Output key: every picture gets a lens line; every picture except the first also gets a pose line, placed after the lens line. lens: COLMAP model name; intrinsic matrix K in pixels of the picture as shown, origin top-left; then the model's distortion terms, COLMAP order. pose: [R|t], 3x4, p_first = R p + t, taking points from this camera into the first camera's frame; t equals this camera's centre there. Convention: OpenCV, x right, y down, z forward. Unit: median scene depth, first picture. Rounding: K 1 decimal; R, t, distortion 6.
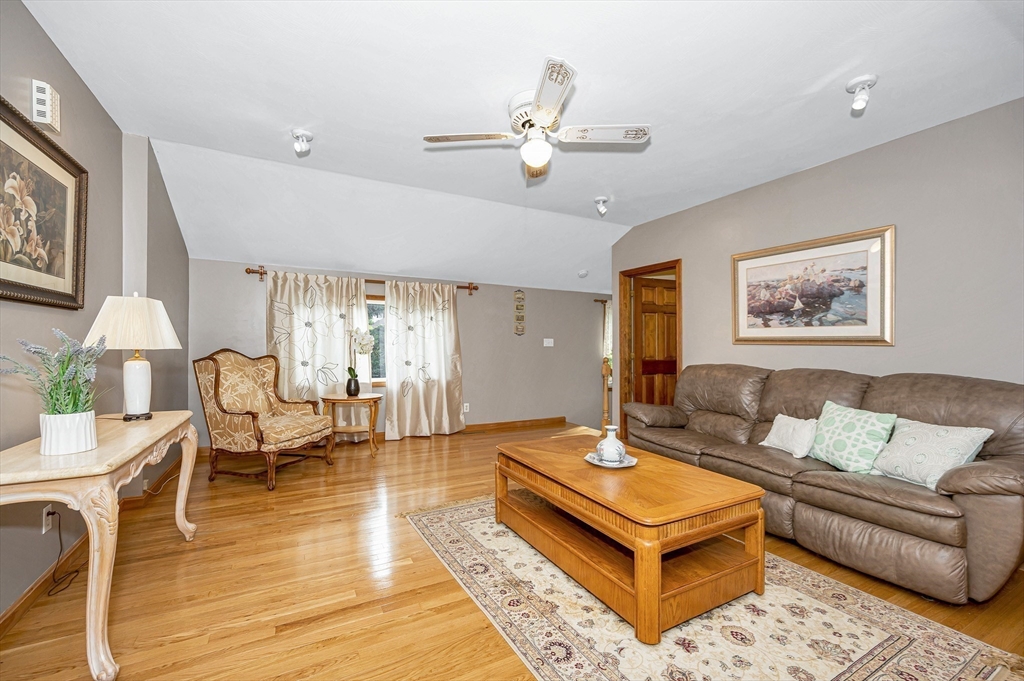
lens RADIAL K [[419.9, 0, 520.4], [0, 419.9, 342.0], [0, 0, 1]] dist [-0.000117, -0.000245]
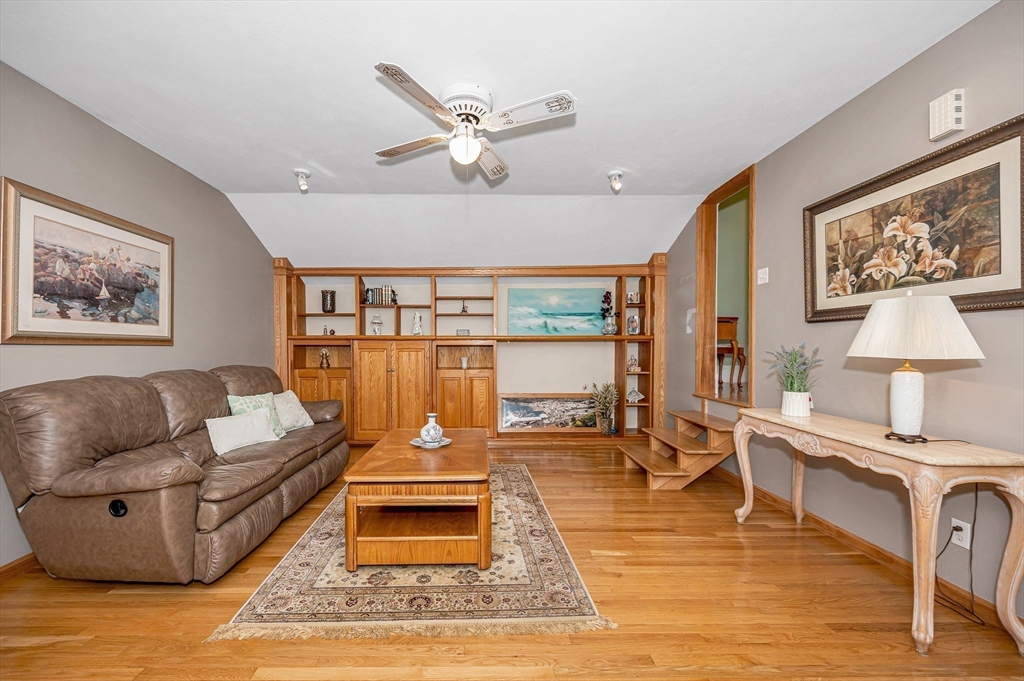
lens RADIAL K [[419.9, 0, 519.4], [0, 419.9, 341.4], [0, 0, 1]] dist [-0.000117, -0.000245]
pose [[-0.910985, -0.005599, 0.412401, -0.364063], [-0.011394, 0.999868, -0.011593, 0.000649], [-0.412281, -0.015260, -0.910929, 1.416065]]
